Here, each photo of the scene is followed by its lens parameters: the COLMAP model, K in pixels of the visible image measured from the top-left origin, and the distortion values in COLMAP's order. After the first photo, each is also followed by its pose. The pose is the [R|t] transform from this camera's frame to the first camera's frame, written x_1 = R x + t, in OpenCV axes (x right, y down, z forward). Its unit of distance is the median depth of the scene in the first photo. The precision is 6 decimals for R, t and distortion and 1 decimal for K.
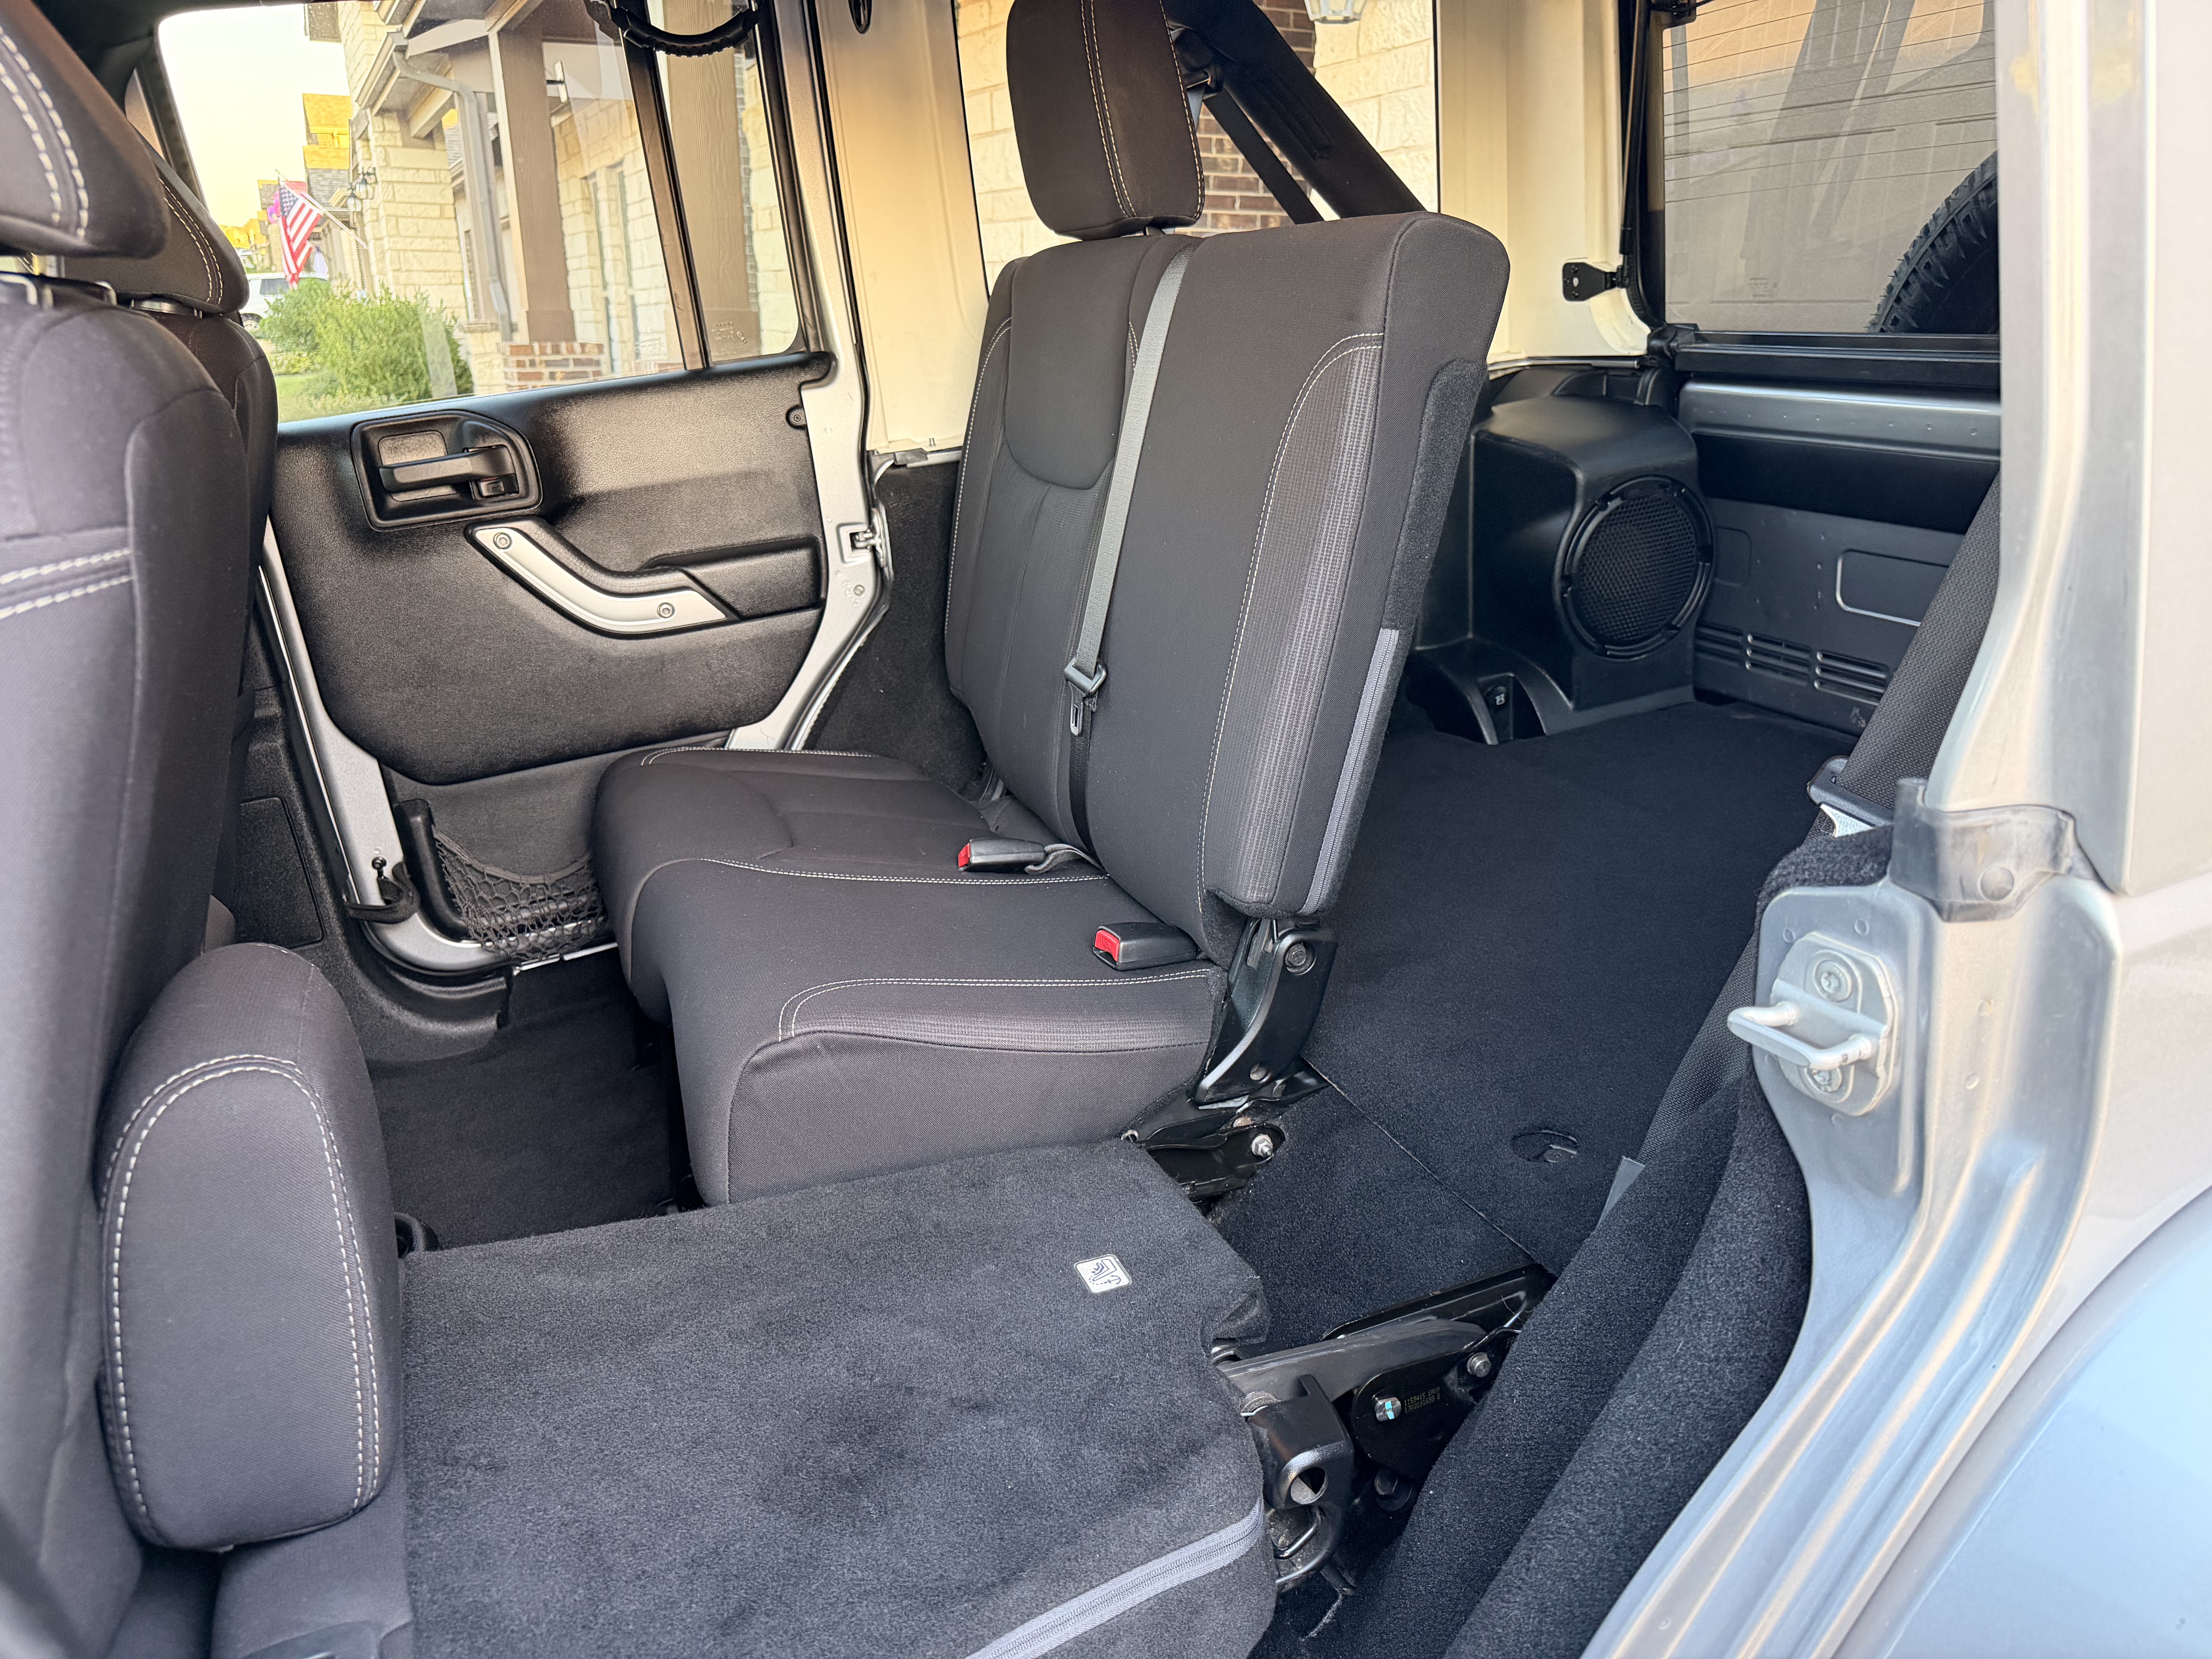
lens RADIAL K [[1554.1, 0, 1058.1], [0, 1554.1, 839.8], [0, 0, 1]] dist [-0.037199, 0.031737]
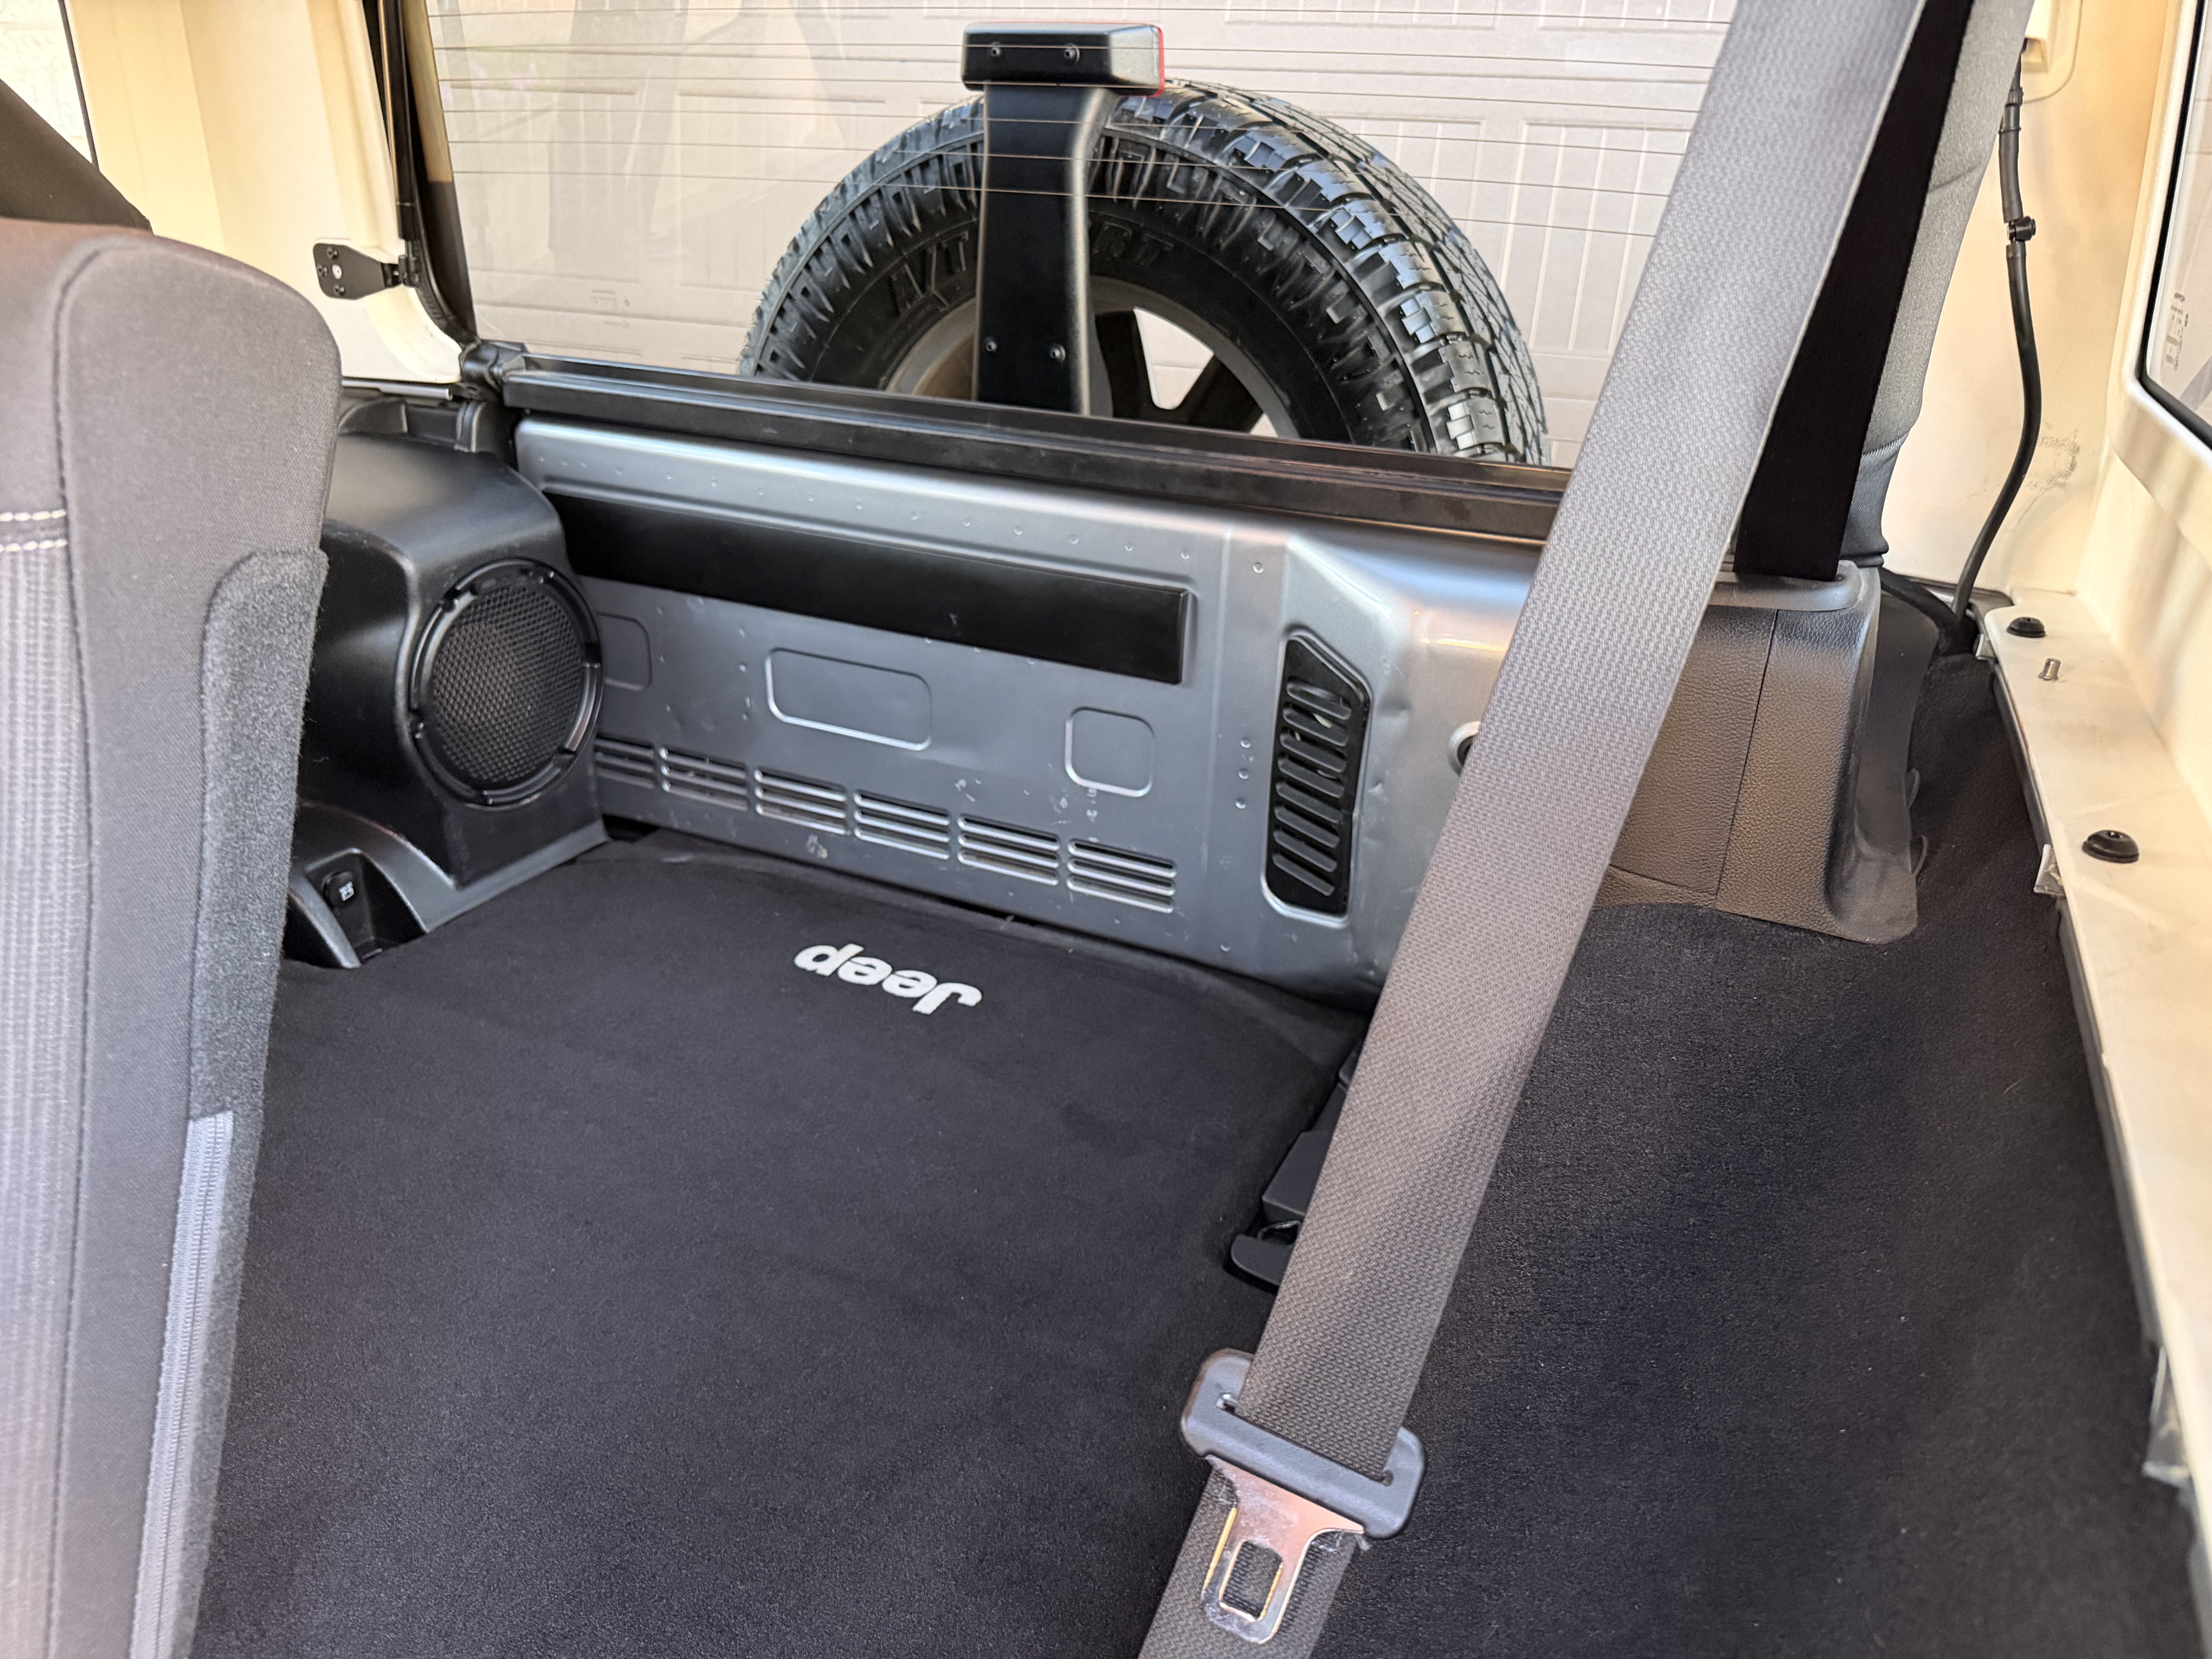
lens RADIAL K [[1521.9, 0, 1060.8], [0, 1521.9, 824.8], [0, 0, 1]] dist [0.004314, -0.020552]
pose [[0.714355, -0.182376, 0.675601, 0.065058], [0.156040, 0.982648, 0.100272, -0.144283], [-0.682165, 0.033791, 0.730417, 0.307016]]
